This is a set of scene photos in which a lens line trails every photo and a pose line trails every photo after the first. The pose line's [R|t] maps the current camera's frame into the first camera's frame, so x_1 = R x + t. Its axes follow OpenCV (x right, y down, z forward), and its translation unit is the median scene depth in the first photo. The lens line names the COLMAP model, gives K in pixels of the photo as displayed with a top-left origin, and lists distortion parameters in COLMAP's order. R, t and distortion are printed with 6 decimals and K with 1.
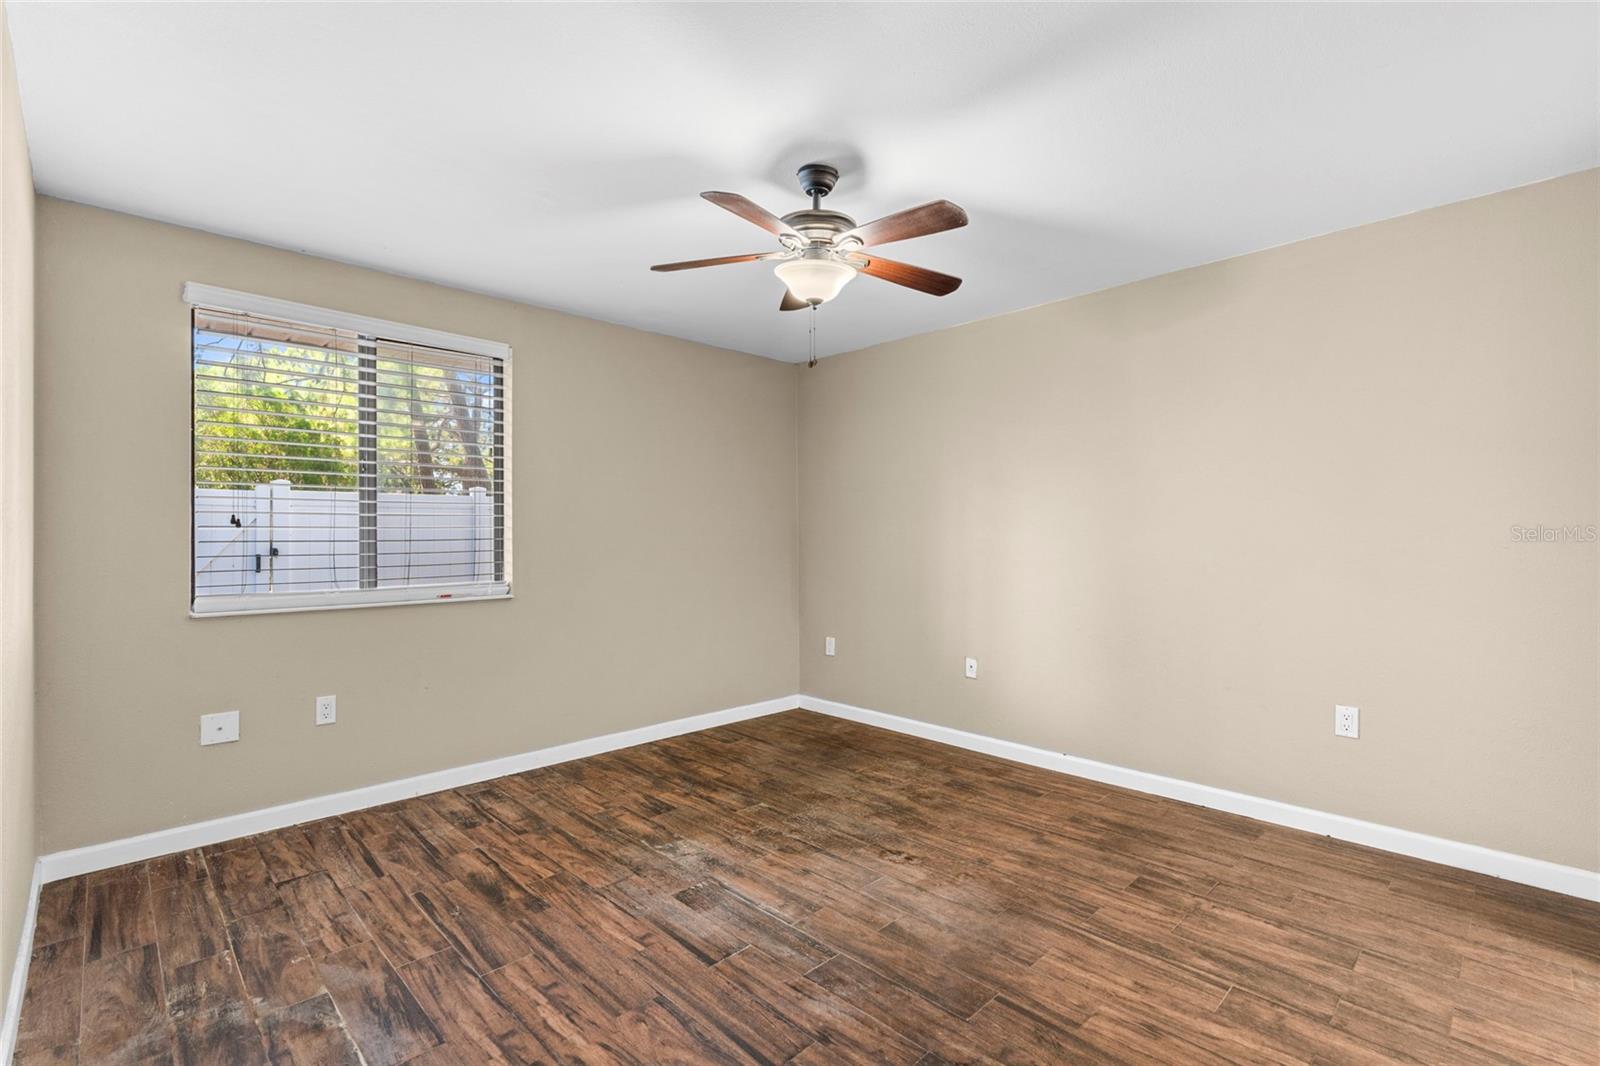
lens RADIAL K [[737.3, 0, 795.3], [0, 737.3, 529.2], [0, 0, 1]] dist [-0.007346, 0.002779]
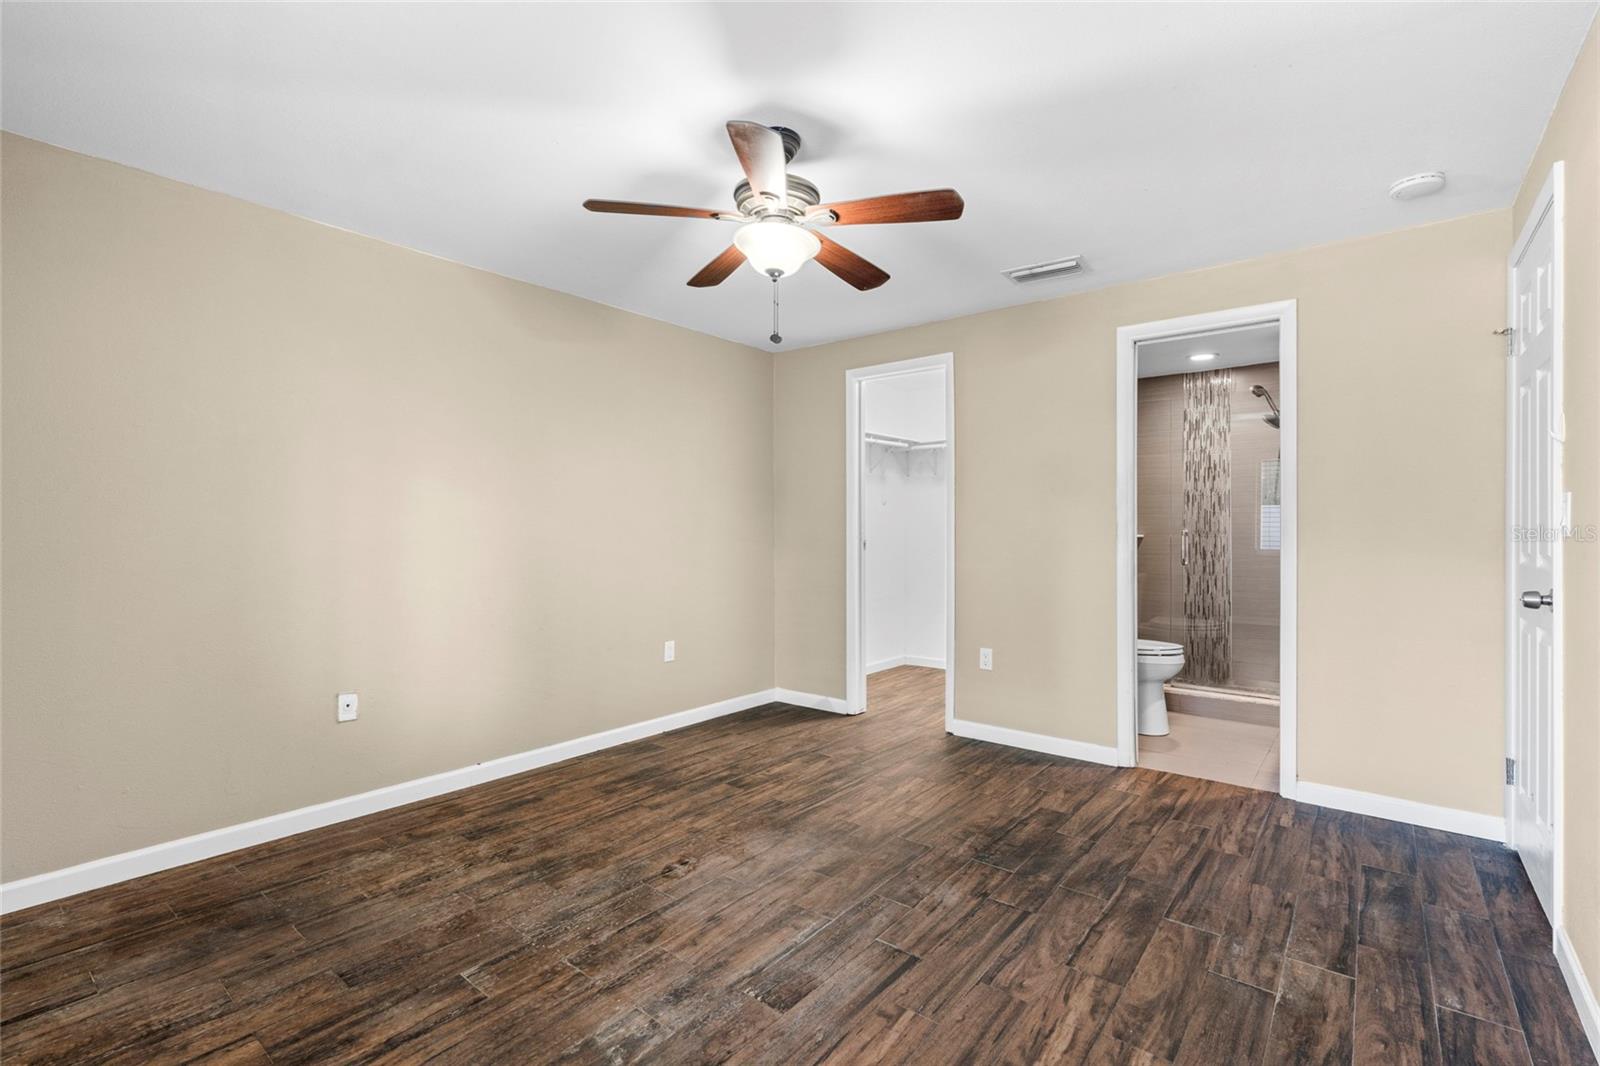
lens RADIAL K [[737.3, 0, 796.9], [0, 737.3, 535.9], [0, 0, 1]] dist [-0.007346, 0.002779]
pose [[-0.141774, -0.004913, 0.989887, -0.807198], [-0.010954, 0.999934, 0.003394, 0.016827], [-0.989838, -0.010362, -0.141819, 0.988686]]
